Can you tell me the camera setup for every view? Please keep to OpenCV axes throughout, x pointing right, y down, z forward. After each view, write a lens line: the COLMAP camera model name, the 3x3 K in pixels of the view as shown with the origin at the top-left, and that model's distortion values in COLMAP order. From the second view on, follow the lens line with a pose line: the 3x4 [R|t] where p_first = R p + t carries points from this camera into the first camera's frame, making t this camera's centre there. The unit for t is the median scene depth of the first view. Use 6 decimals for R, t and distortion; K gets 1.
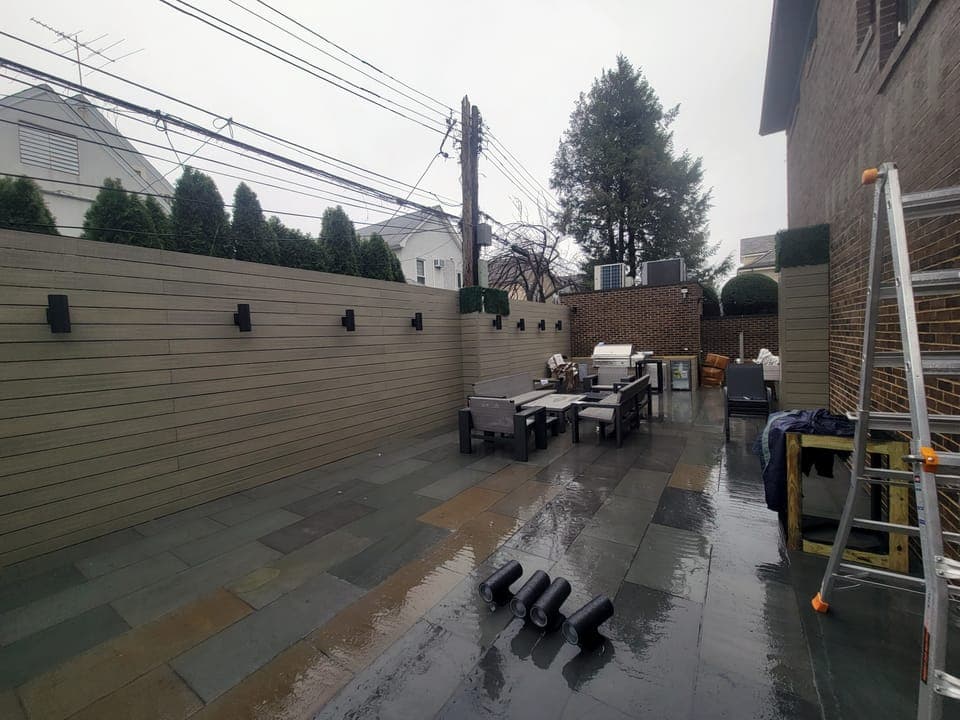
lens RADIAL K [[393.2, 0, 479.5], [0, 393.2, 351.5], [0, 0, 1]] dist [-0.002908, -0.000030]
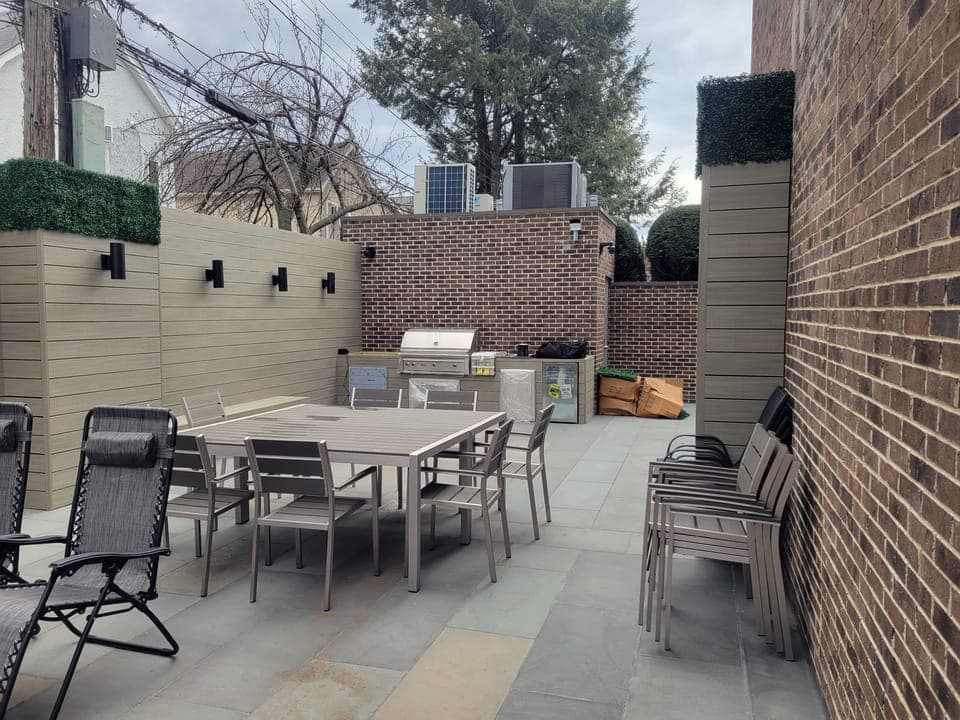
lens RADIAL K [[722.4, 0, 479.4], [0, 722.4, 364.0], [0, 0, 1]] dist [0.013832, -0.001465]
pose [[0.960158, 0.020689, 0.278690, 0.129210], [-0.030364, 0.999075, 0.030444, -0.001860], [-0.277803, -0.037693, 0.959898, 0.117079]]
